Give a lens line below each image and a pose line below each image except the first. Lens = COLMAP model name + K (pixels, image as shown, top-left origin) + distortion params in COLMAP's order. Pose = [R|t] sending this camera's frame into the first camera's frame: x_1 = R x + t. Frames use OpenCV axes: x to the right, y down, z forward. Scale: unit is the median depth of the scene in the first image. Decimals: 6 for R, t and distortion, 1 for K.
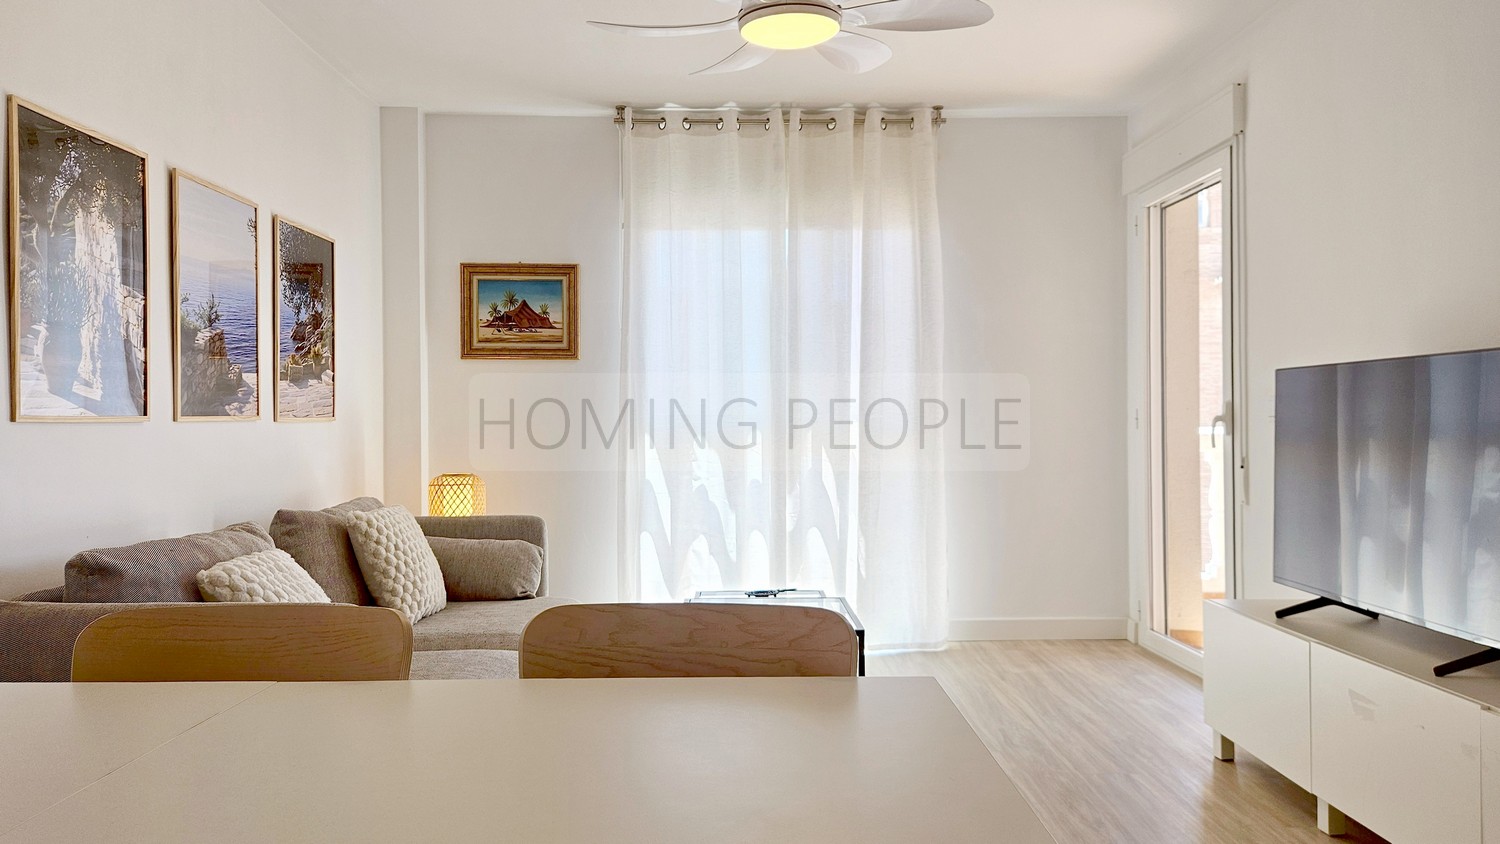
lens RADIAL K [[1045.1, 0, 759.0], [0, 1045.1, 421.6], [0, 0, 1]] dist [0.103394, -0.086547]
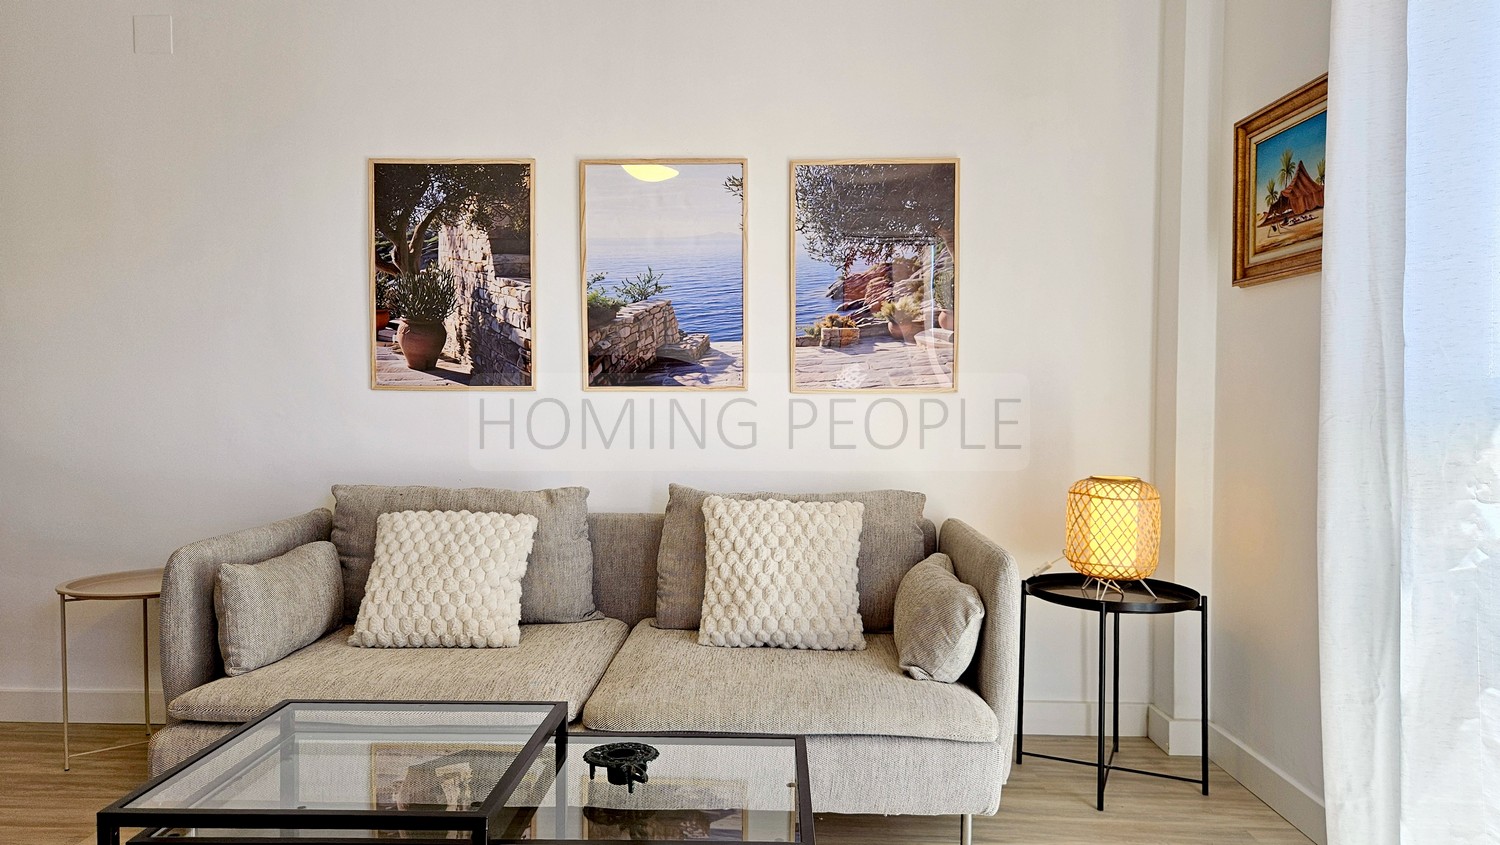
lens RADIAL K [[1045.1, 0, 759.0], [0, 1045.1, 422.1], [0, 0, 1]] dist [0.103394, -0.086547]
pose [[-0.062627, 0.027846, -0.997648, 0.402033], [-0.006184, 0.999581, 0.028288, 0.000000], [0.998018, 0.007941, -0.062428, 0.951086]]
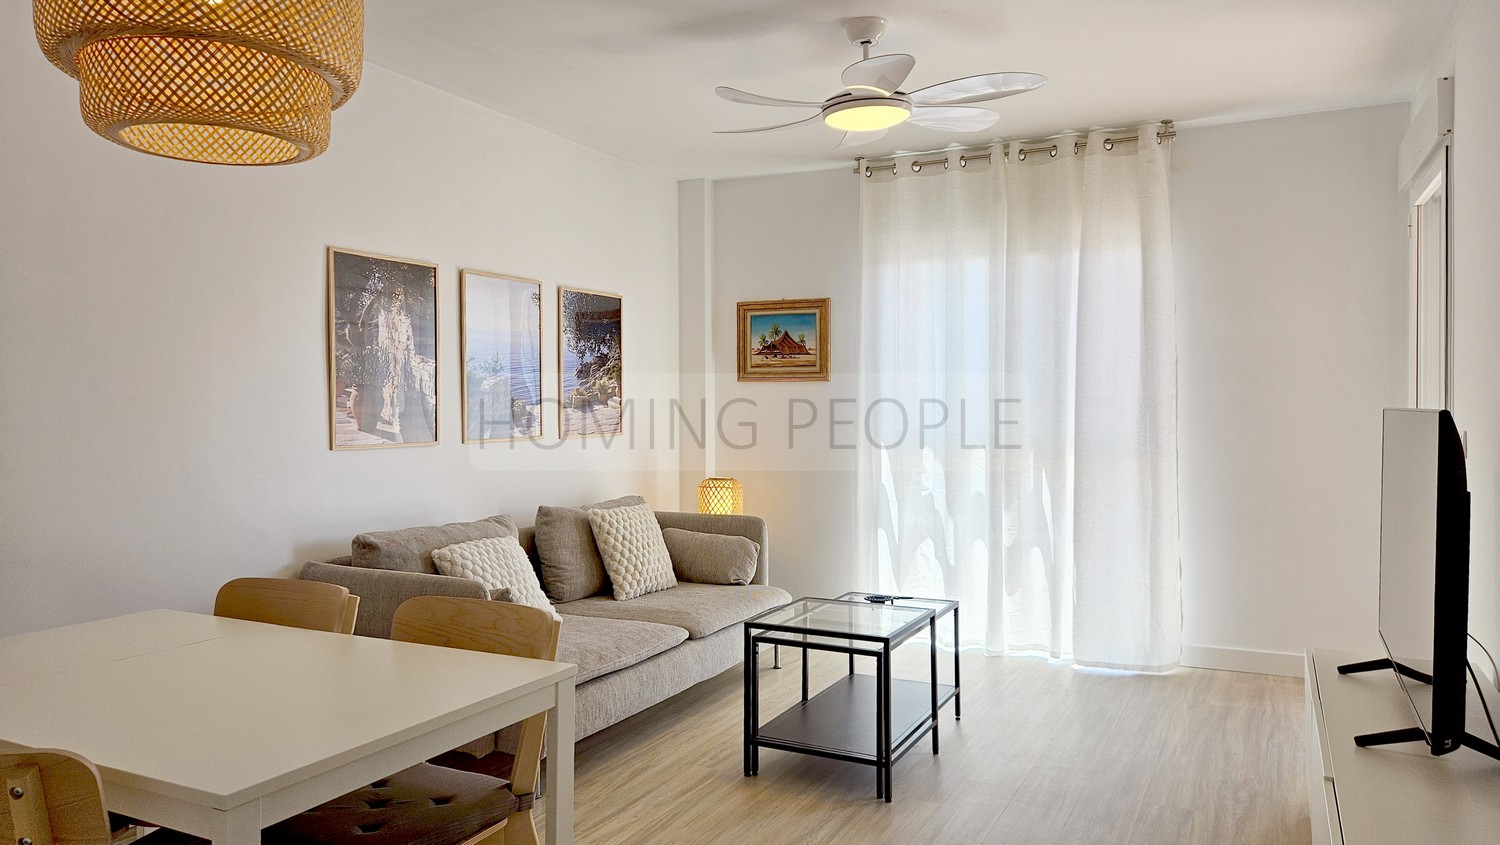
lens RADIAL K [[1045.1, 0, 759.0], [0, 1045.1, 422.1], [0, 0, 1]] dist [0.103394, -0.086547]
pose [[0.888241, 0.011965, -0.459221, 0.356987], [-0.003792, 0.999818, 0.018716, -0.043973], [0.459362, -0.014883, 0.888125, -0.066828]]
